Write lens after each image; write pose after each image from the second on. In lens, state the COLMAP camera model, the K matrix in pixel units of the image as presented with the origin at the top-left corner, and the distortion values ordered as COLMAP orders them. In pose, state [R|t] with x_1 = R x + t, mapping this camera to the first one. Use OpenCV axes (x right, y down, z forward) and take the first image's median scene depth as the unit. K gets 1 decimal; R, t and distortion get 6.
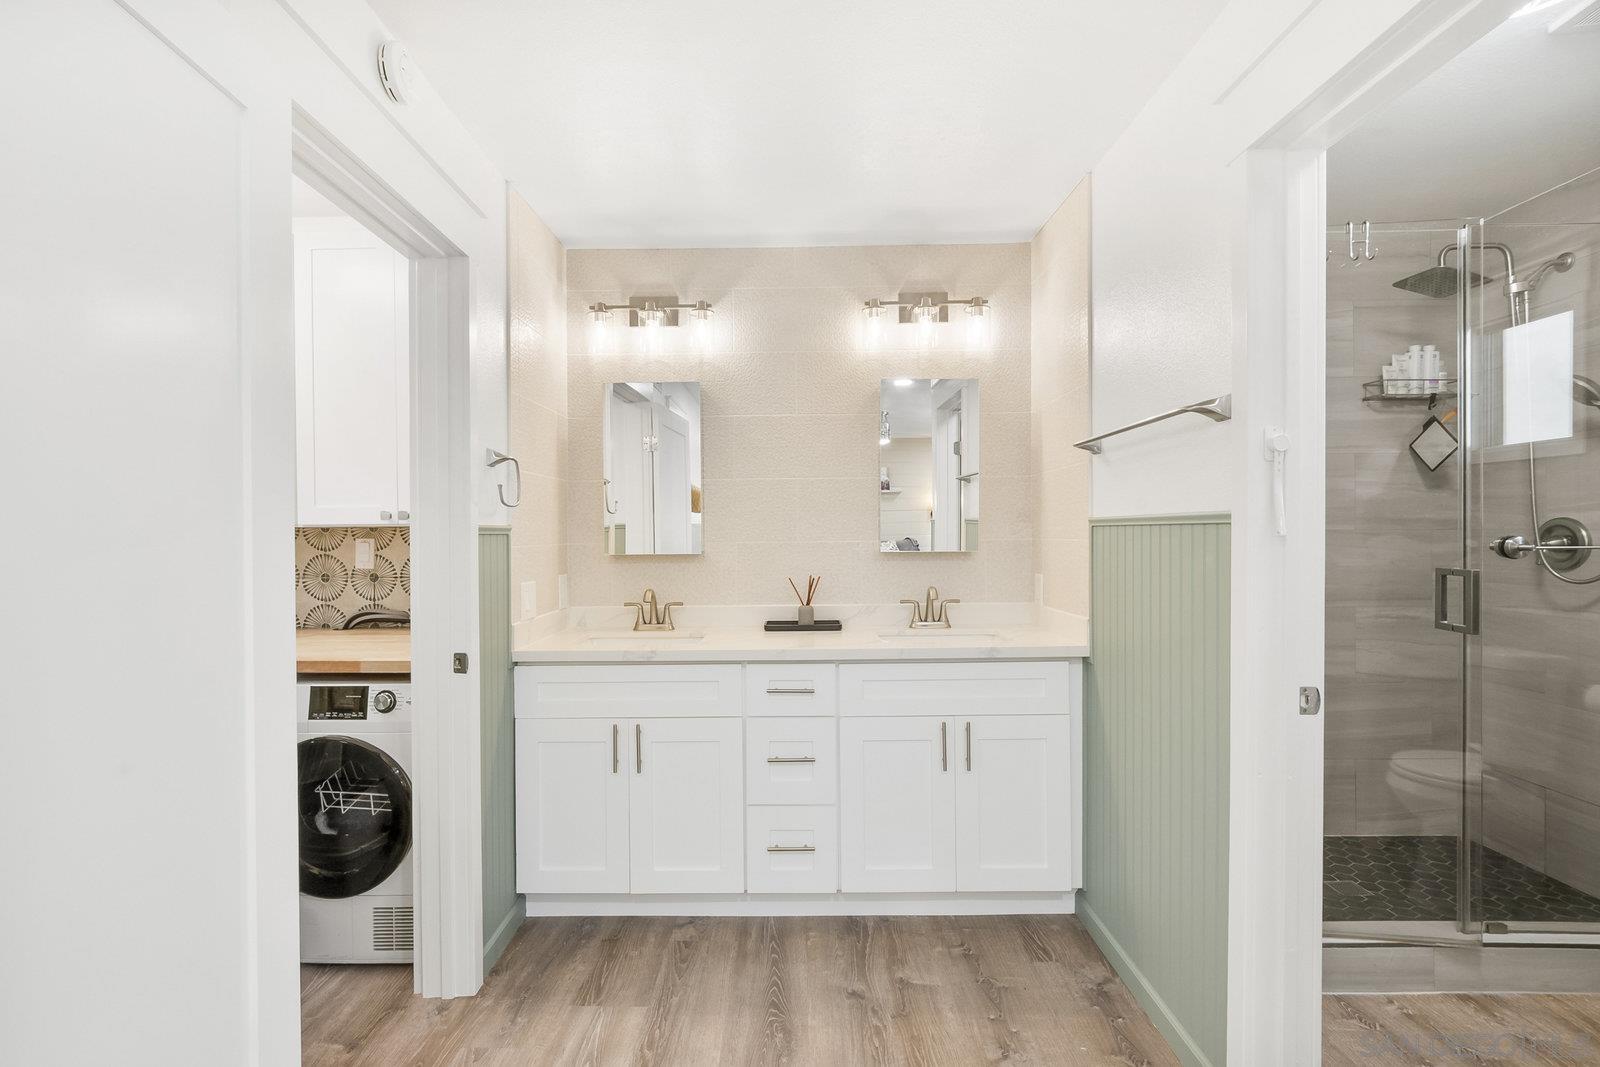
lens RADIAL K [[718.8, 0, 799.9], [0, 718.8, 538.8], [0, 0, 1]] dist [-0.032343, 0.007410]
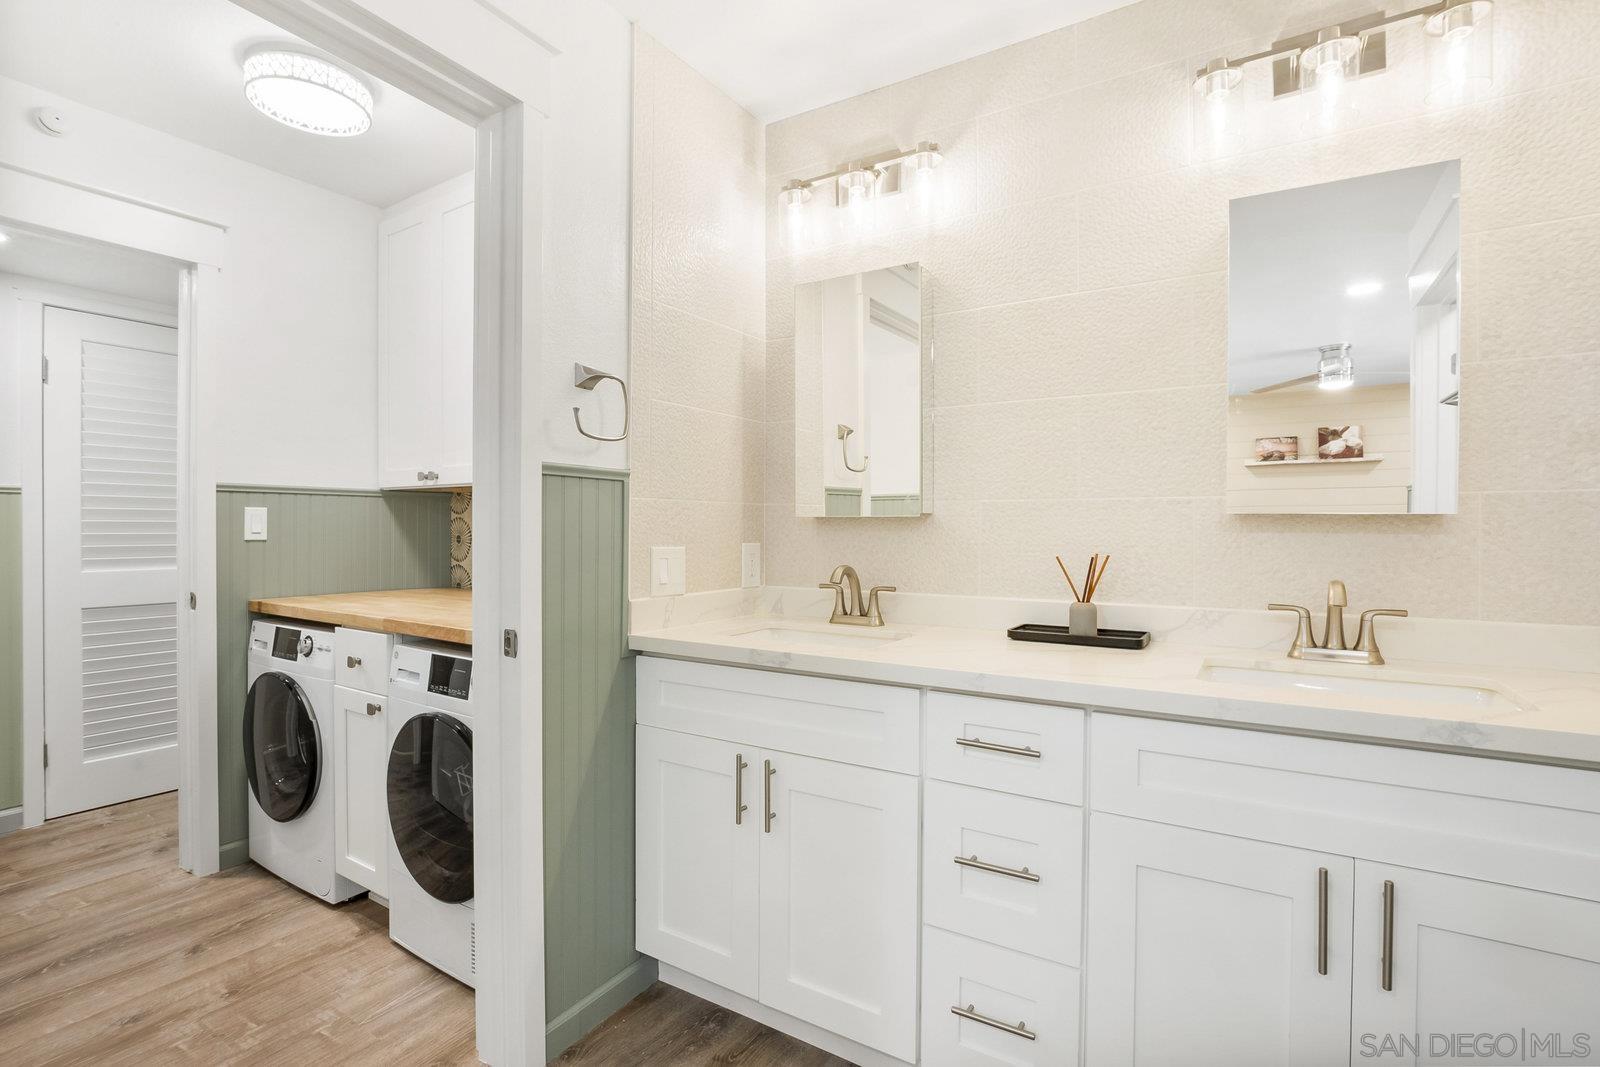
lens RADIAL K [[736.2, 0, 789.8], [0, 736.2, 535.3], [0, 0, 1]] dist [-0.030631, 0.000607]
pose [[0.842649, 0.015155, -0.538250, 0.155736], [-0.013909, 0.999883, 0.006376, 0.042557], [0.538283, 0.002114, 0.842761, 0.419574]]
